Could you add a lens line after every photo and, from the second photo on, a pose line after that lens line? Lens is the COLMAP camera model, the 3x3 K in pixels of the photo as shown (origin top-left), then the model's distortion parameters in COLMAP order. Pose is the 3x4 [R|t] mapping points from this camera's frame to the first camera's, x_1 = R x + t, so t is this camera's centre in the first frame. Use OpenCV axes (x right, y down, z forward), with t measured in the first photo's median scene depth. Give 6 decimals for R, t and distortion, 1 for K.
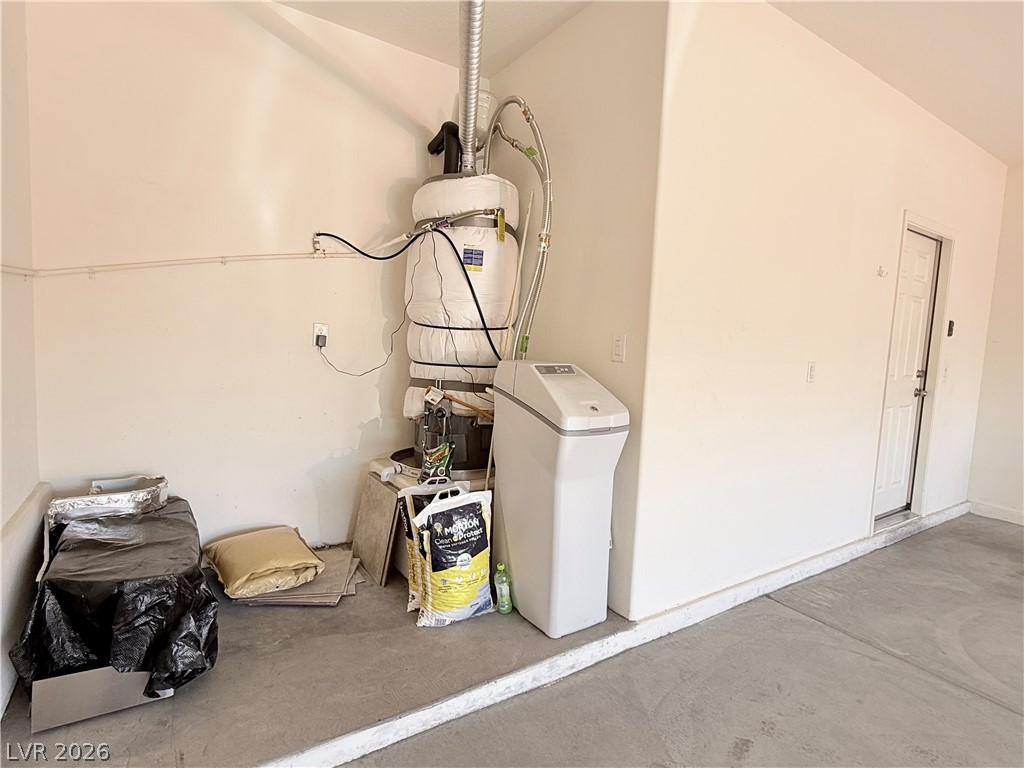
lens RADIAL K [[522.7, 0, 512.0], [0, 522.7, 384.0], [0, 0, 1]] dist [-0.000819, -0.000589]
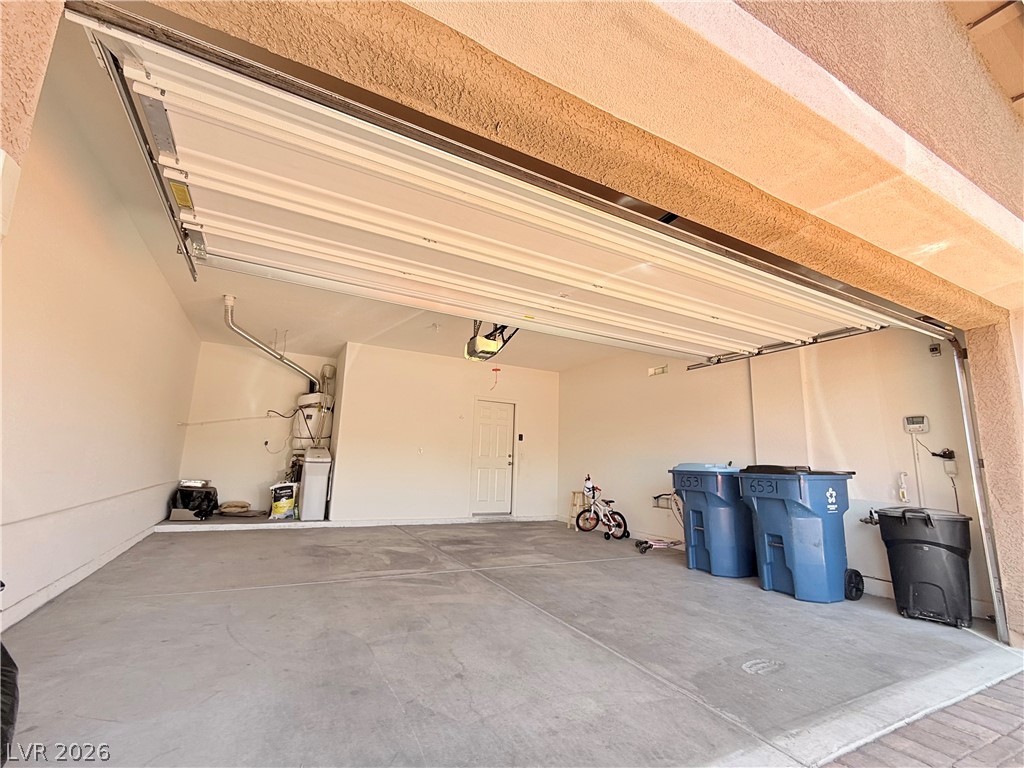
lens RADIAL K [[443.8, 0, 512.0], [0, 443.8, 384.0], [0, 0, 1]] dist [0.002161, 0.000166]
pose [[0.996217, -0.029318, -0.081804, 1.477168], [0.005991, 0.962302, -0.271918, 0.343401], [0.086692, 0.270399, 0.958837, -1.706083]]
